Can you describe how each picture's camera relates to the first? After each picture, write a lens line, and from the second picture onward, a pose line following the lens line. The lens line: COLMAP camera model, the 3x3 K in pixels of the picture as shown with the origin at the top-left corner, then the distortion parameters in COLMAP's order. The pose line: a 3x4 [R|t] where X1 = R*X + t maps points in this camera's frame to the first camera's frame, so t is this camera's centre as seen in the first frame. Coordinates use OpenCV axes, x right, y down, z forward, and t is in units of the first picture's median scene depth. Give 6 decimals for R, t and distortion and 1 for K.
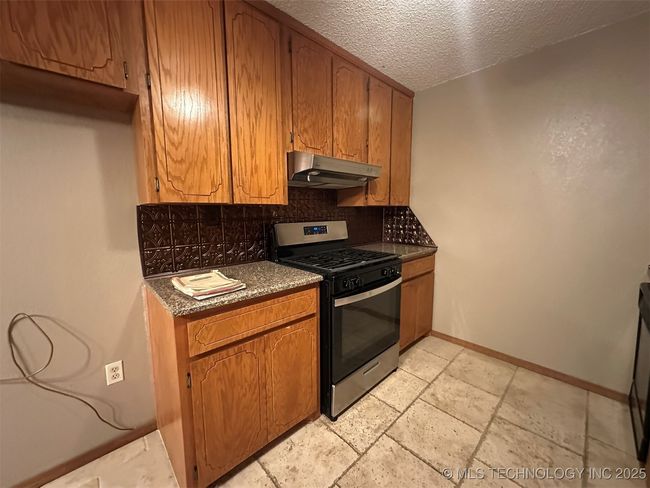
lens RADIAL K [[258.2, 0, 324.0], [0, 258.2, 243.6], [0, 0, 1]] dist [-0.001273, -0.000393]
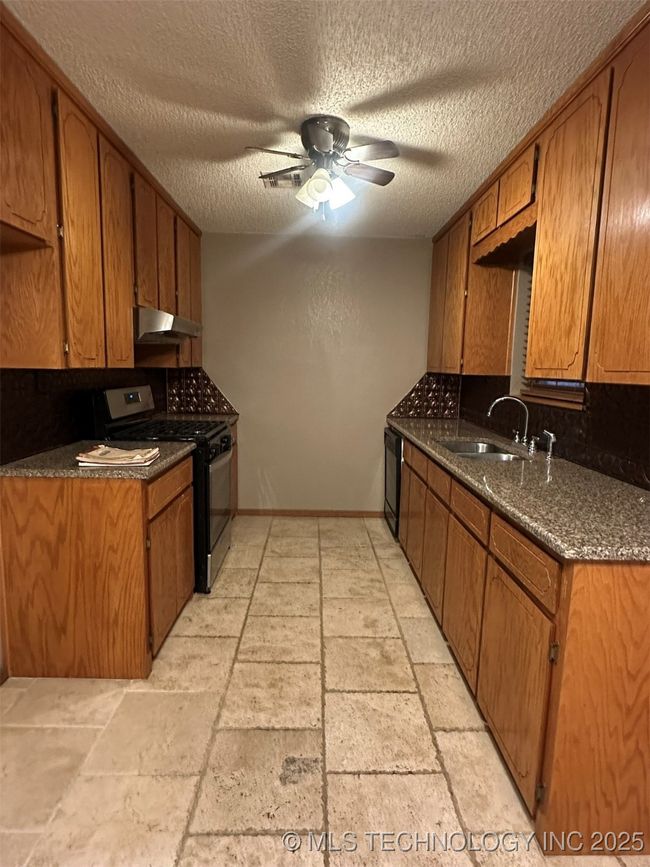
lens RADIAL K [[477.0, 0, 325.1], [0, 477.0, 432.9], [0, 0, 1]] dist [0.001343, -0.000054]
pose [[0.673140, -0.078480, 0.735339, -0.796387], [0.064936, 0.996785, 0.046940, 0.025880], [-0.736658, 0.016153, 0.676072, -0.461663]]
